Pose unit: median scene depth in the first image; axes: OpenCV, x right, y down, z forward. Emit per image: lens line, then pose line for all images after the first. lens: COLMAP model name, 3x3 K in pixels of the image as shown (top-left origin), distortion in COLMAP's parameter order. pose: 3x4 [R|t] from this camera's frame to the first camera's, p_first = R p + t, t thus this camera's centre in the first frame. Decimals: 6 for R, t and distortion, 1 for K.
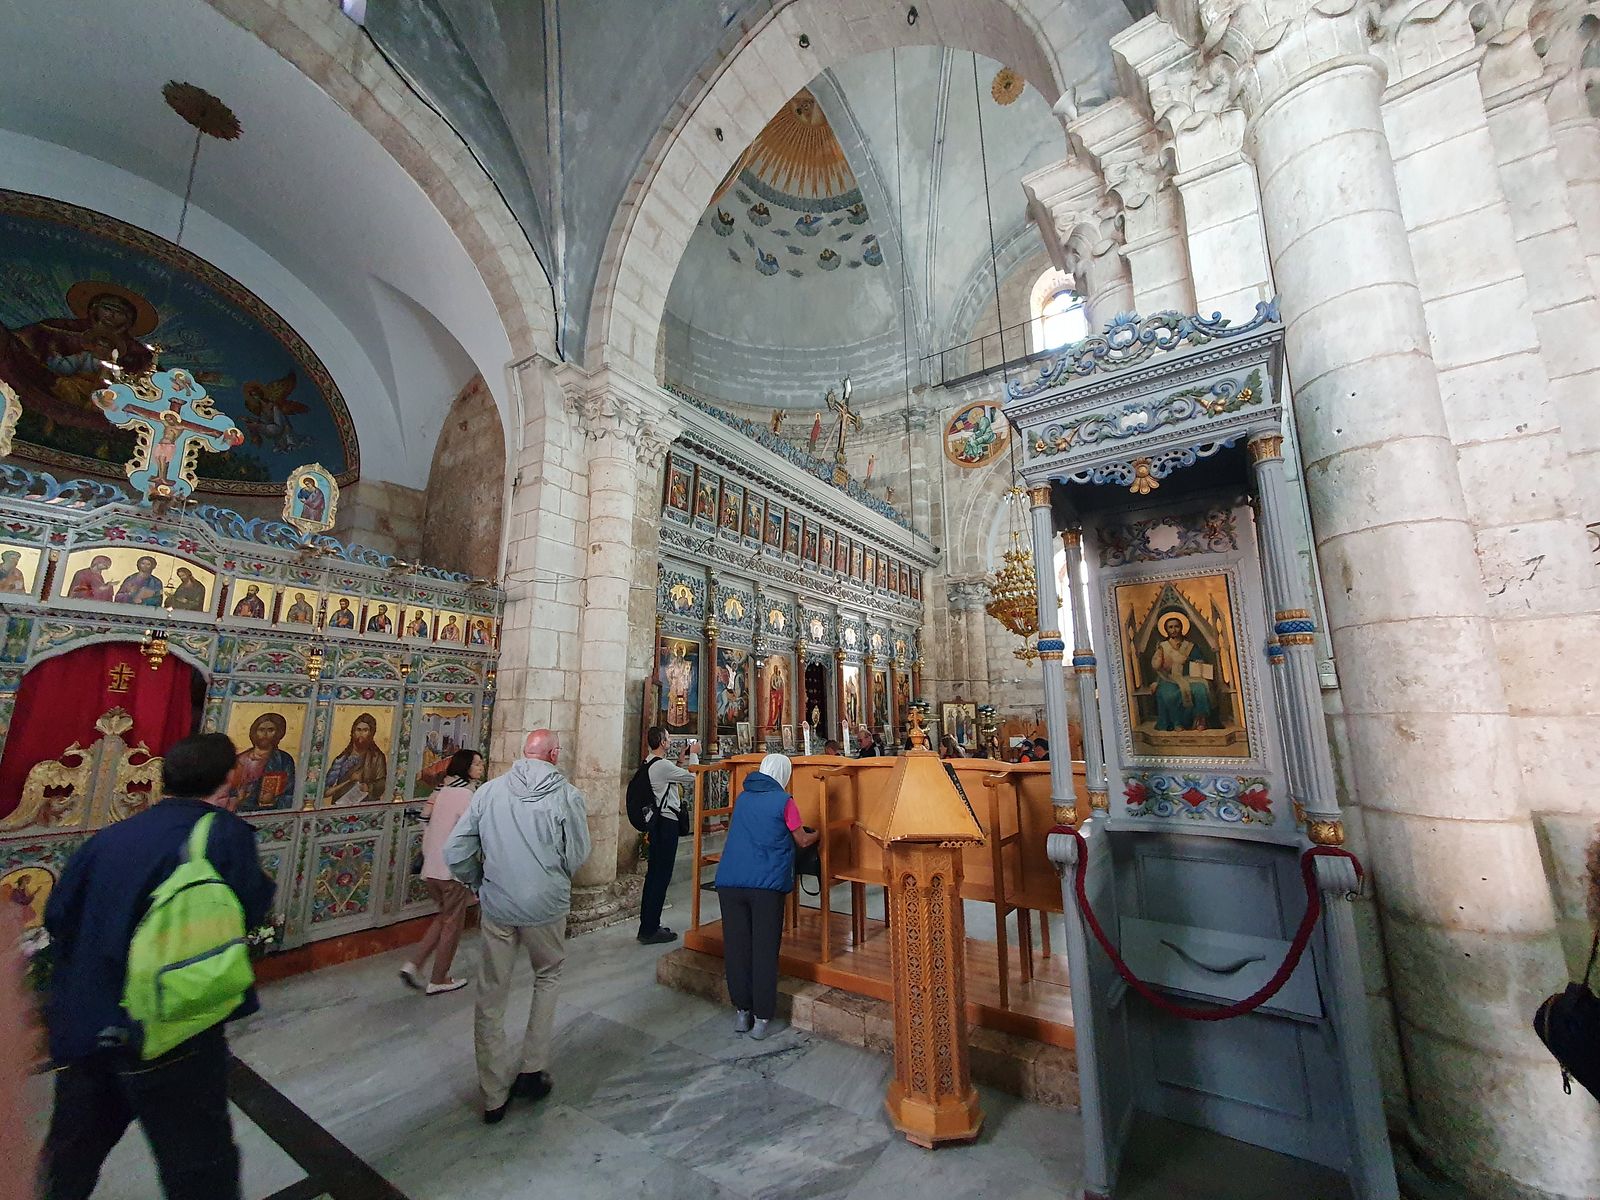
lens RADIAL K [[629.7, 0, 794.4], [0, 629.7, 611.3], [0, 0, 1]] dist [0.008810, -0.000112]
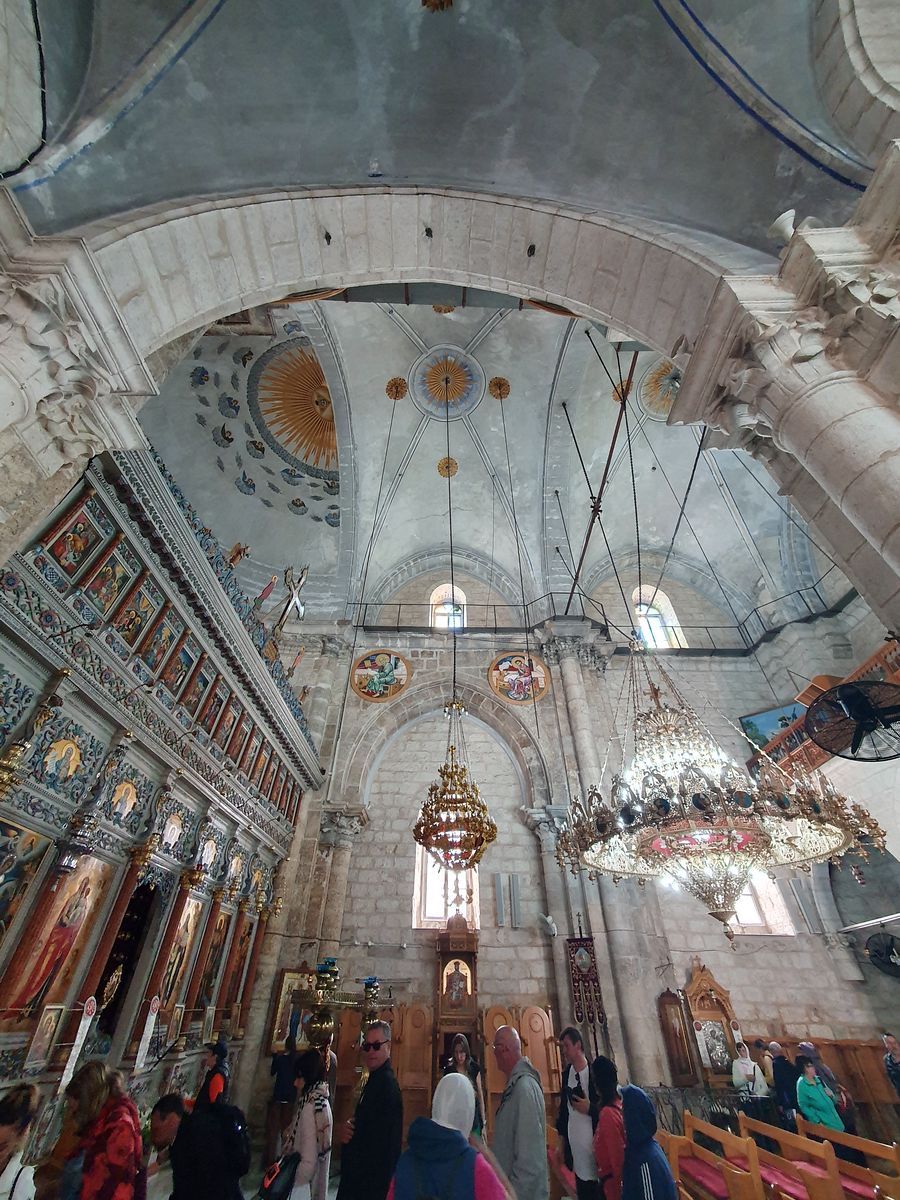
lens RADIAL K [[473.2, 0, 442.4], [0, 473.2, 594.9], [0, 0, 1]] dist [0.010144, -0.003216]
pose [[0.826616, 0.383259, 0.412090, -0.089072], [-0.123026, 0.837612, -0.532231, 0.131746], [-0.549154, 0.389253, 0.739535, 0.799638]]
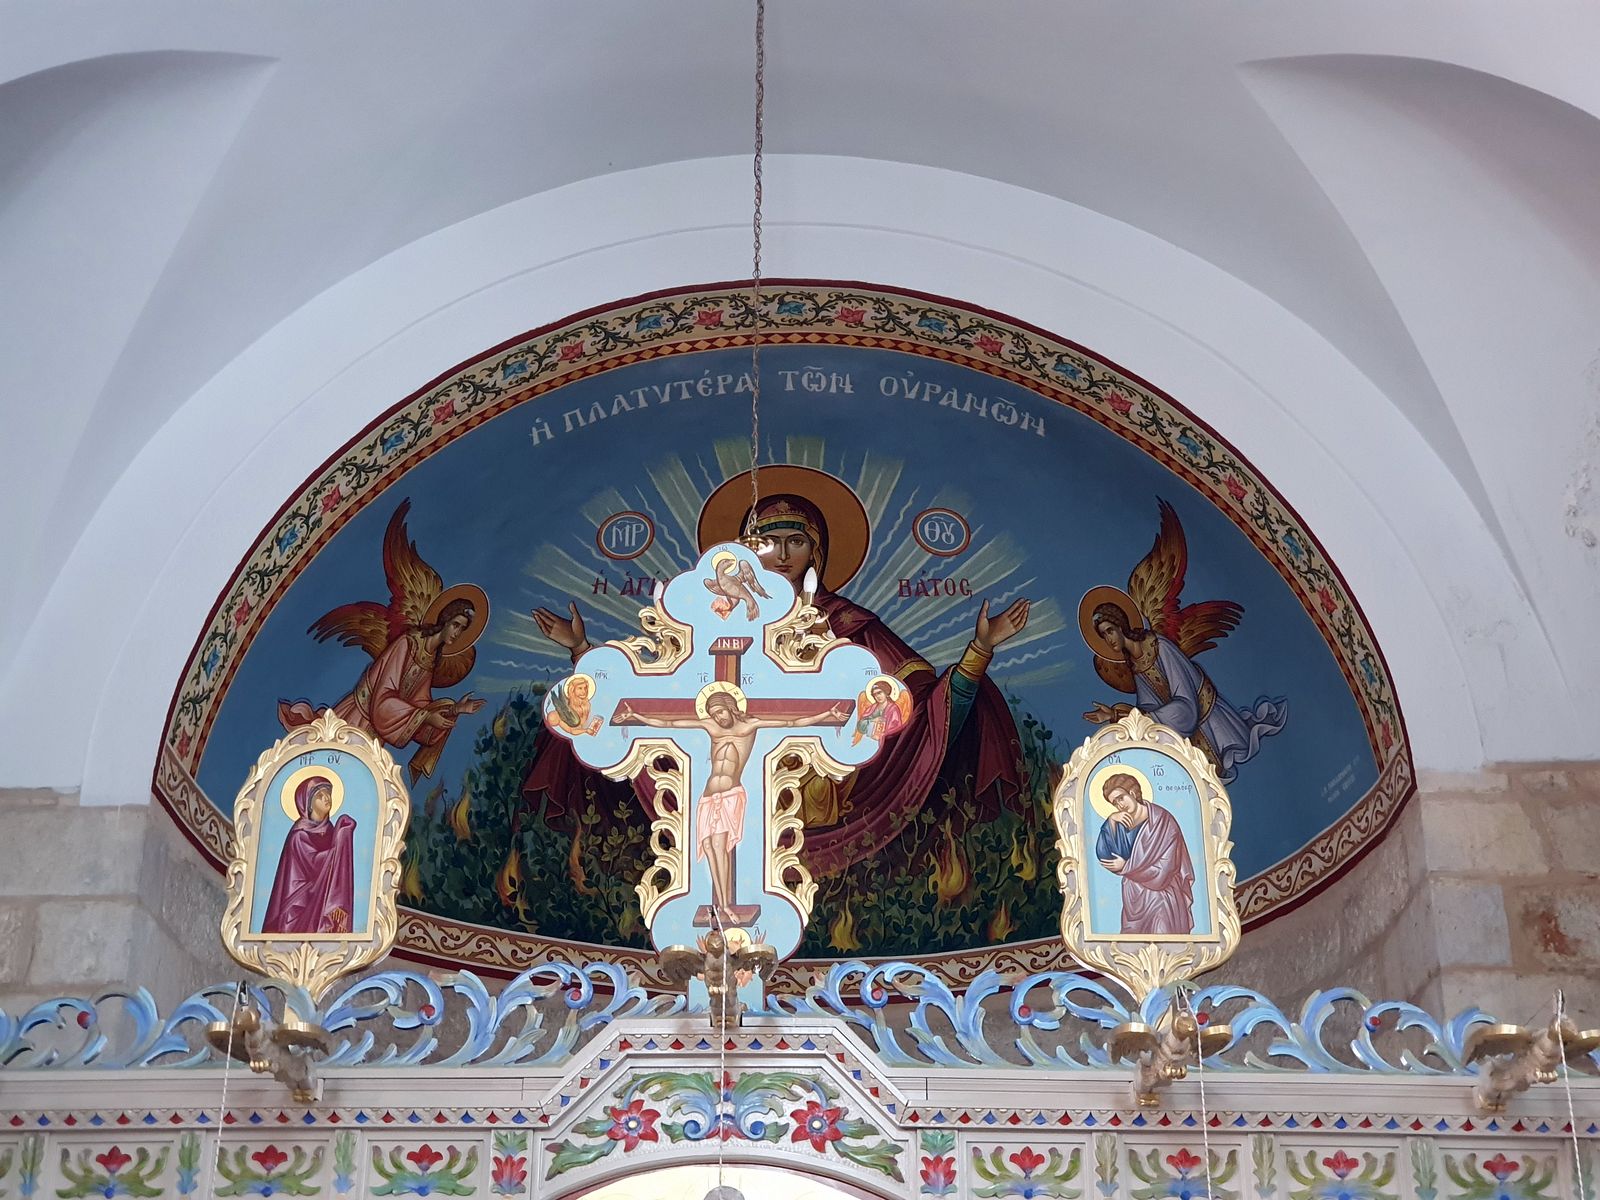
lens RADIAL K [[2377.1, 0, 773.6], [0, 2377.1, 606.2], [0, 0, 1]] dist [0.092809, -0.156850]
pose [[0.541285, -0.365192, -0.757393, -0.095529], [0.144032, 0.927716, -0.344381, 0.037765], [0.828411, 0.077320, 0.554758, 0.361977]]
